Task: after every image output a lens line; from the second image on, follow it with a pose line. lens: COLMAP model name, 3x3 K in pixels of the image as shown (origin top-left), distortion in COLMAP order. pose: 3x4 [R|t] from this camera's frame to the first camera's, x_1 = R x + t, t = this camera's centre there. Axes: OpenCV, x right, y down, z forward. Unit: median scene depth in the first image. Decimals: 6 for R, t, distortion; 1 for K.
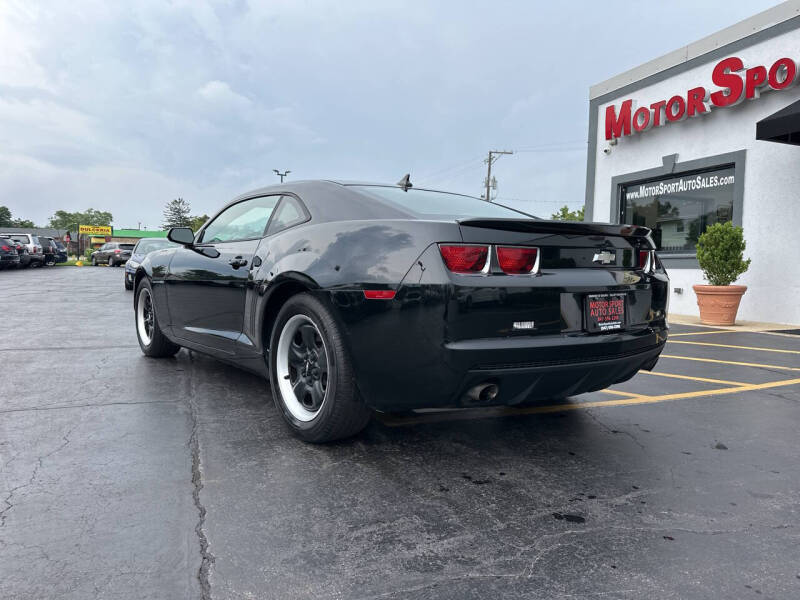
lens RADIAL K [[560.5, 0, 394.7], [0, 560.5, 303.6], [0, 0, 1]] dist [0.059322, -0.079977]
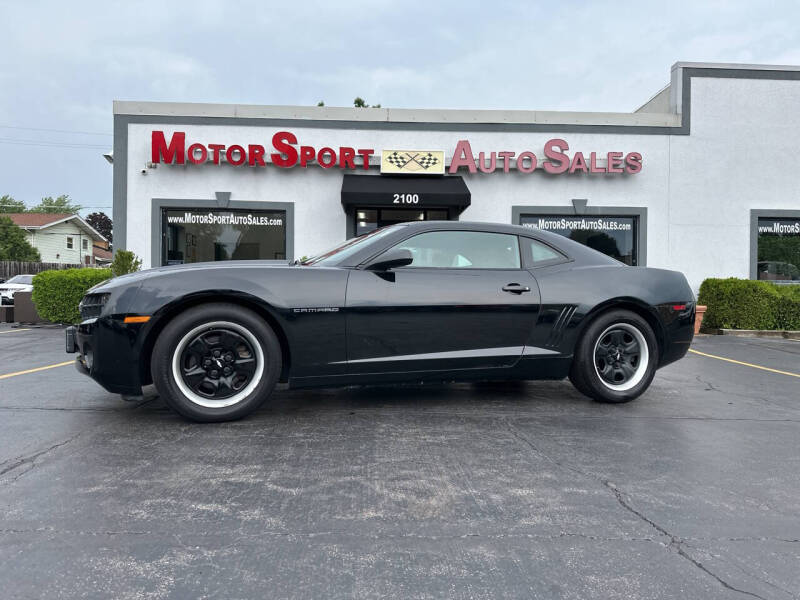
lens RADIAL K [[560.5, 0, 398.9], [0, 560.5, 307.1], [0, 0, 1]] dist [0.059322, -0.079977]
pose [[0.311893, -0.028676, 0.949685, -0.523667], [0.049561, 0.998675, 0.013879, -0.022946], [-0.948824, 0.042738, 0.312900, 0.303277]]
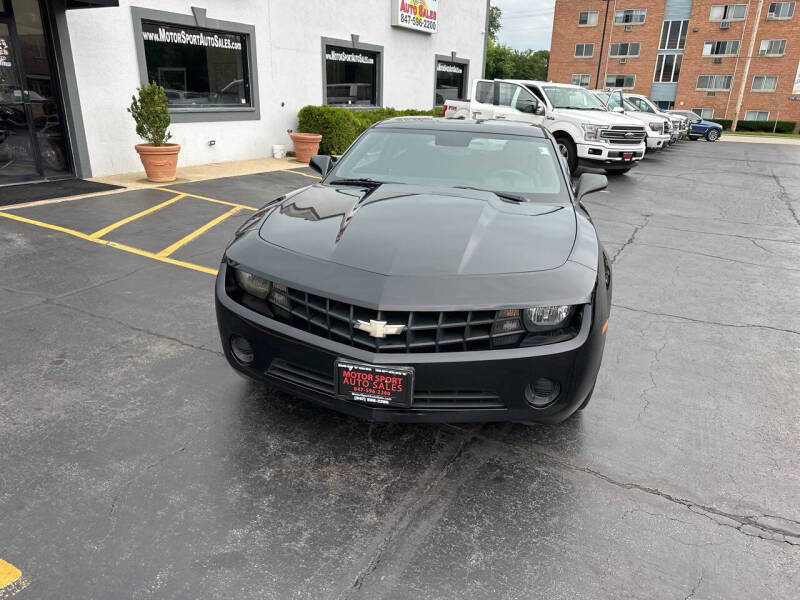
lens RADIAL K [[560.5, 0, 402.7], [0, 560.5, 300.8], [0, 0, 1]] dist [0.059322, -0.079977]
pose [[-0.648432, -0.298354, 0.700372, -0.373296], [0.001256, 0.919581, 0.392899, -0.132060], [-0.761271, 0.255648, -0.595911, 0.779074]]
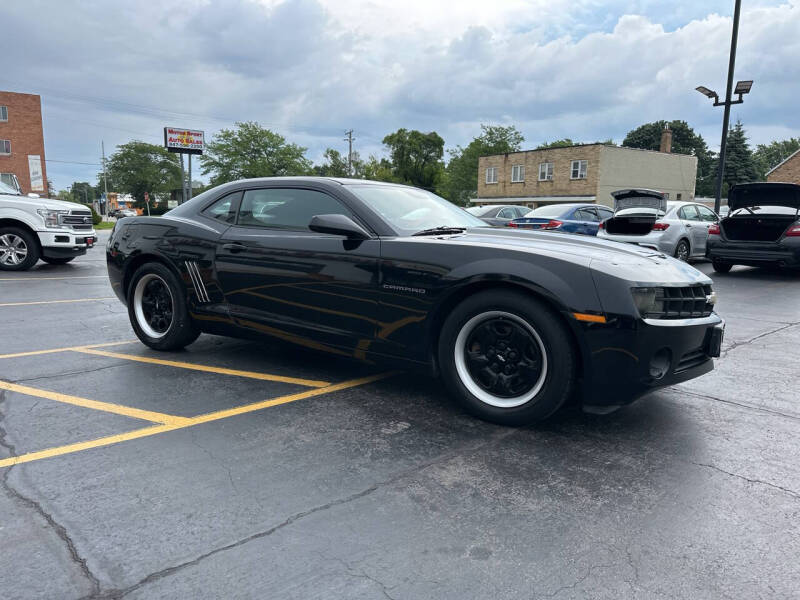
lens RADIAL K [[560.5, 0, 398.6], [0, 560.5, 297.0], [0, 0, 1]] dist [0.059322, -0.079977]
pose [[-0.939156, 0.020064, -0.342903, 0.083458], [-0.051188, 0.978970, 0.197478, -0.086156], [0.339654, 0.203015, -0.918379, 0.894442]]
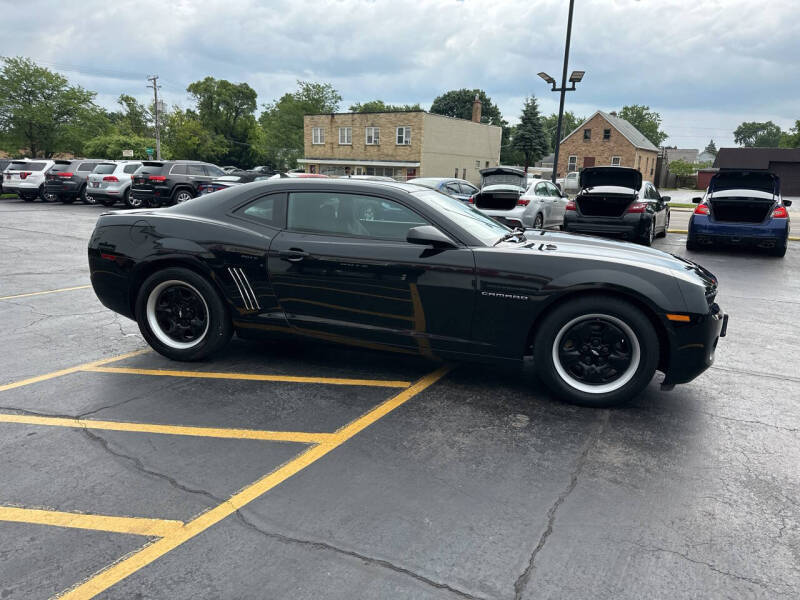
lens RADIAL K [[560.5, 0, 403.3], [0, 560.5, 304.1], [0, 0, 1]] dist [0.059322, -0.079977]
pose [[-0.773796, 0.096379, -0.626059, 0.249731], [-0.086381, 0.963068, 0.255025, -0.108856], [0.627517, 0.251418, -0.736893, 0.821967]]
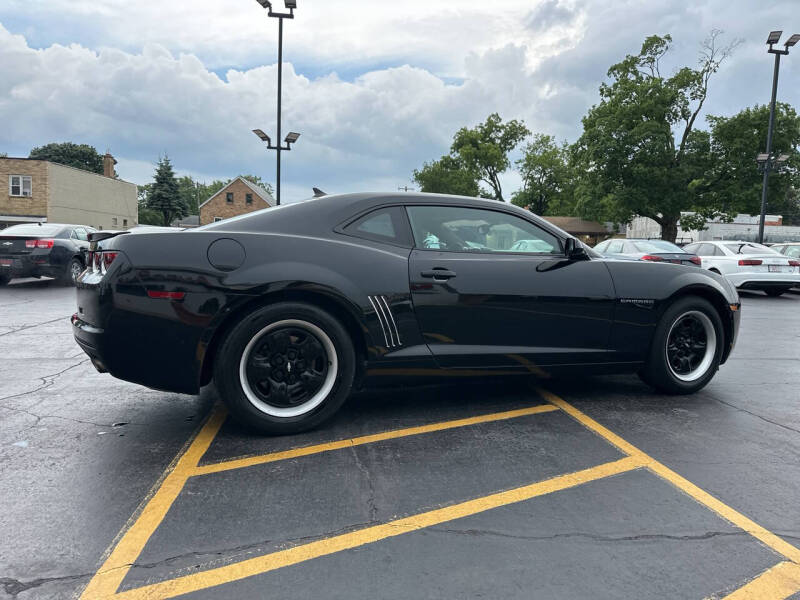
lens RADIAL K [[560.5, 0, 397.5], [0, 560.5, 295.6], [0, 0, 1]] dist [0.059322, -0.079977]
pose [[-0.244830, 0.048472, -0.968354, 0.392910], [-0.095308, 0.992709, 0.073788, -0.043322], [0.964870, 0.110357, -0.238425, 0.523017]]
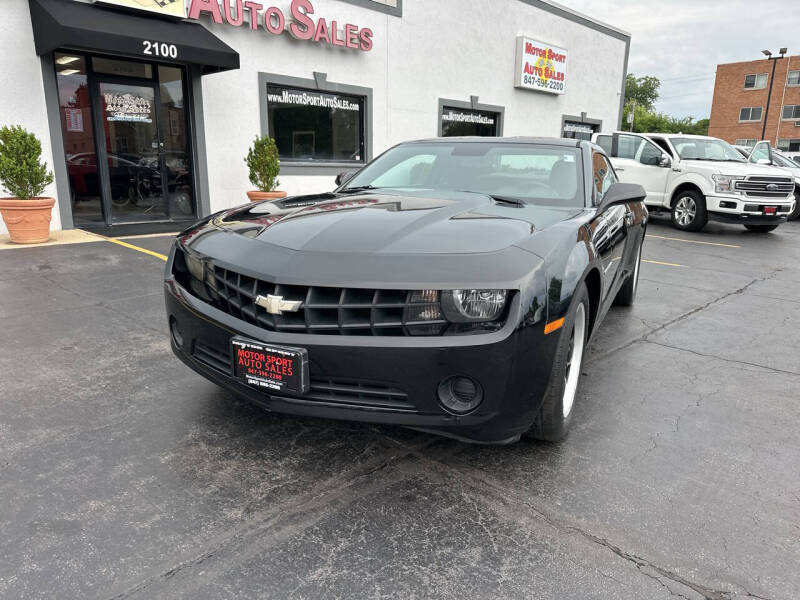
lens RADIAL K [[560.5, 0, 397.4], [0, 560.5, 304.2], [0, 0, 1]] dist [0.059322, -0.079977]
pose [[-0.429531, -0.243950, 0.869478, -0.412705], [0.026876, 0.958941, 0.282328, -0.088546], [-0.902652, 0.144637, -0.405338, 0.694562]]
